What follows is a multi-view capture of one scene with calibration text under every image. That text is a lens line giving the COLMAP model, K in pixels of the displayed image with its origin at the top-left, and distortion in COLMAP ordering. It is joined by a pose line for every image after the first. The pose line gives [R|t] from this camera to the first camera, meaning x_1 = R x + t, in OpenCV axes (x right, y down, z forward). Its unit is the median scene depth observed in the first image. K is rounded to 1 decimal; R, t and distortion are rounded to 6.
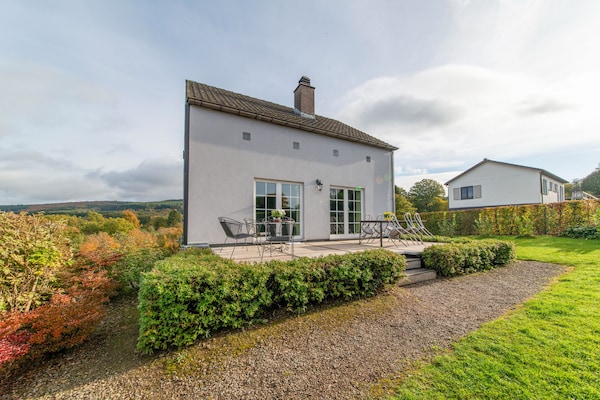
lens RADIAL K [[240.3, 0, 313.1], [0, 240.3, 209.8], [0, 0, 1]] dist [-0.012644, -0.004107]
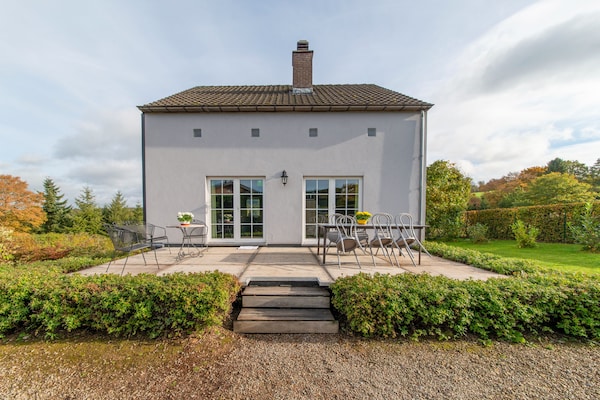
lens RADIAL K [[246.8, 0, 296.7], [0, 246.8, 232.9], [0, 0, 1]] dist [0.009242, 0.000203]
pose [[0.847105, 0.017351, -0.531143, 0.460976], [0.030003, 0.996311, 0.080397, 0.016554], [0.530579, -0.084041, 0.843459, 0.275867]]
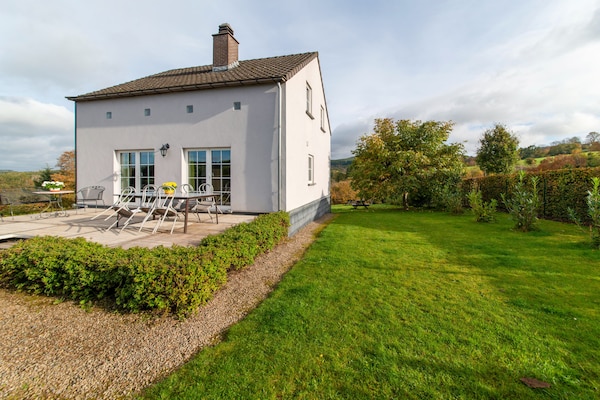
lens RADIAL K [[262.0, 0, 299.6], [0, 262.0, 199.9], [0, 0, 1]] dist [0.005161, 0.000062]
pose [[0.704425, 0.022486, -0.709422, 1.020550], [0.027532, 0.997880, 0.058967, 0.042475], [0.709244, -0.061069, 0.702313, 0.582744]]
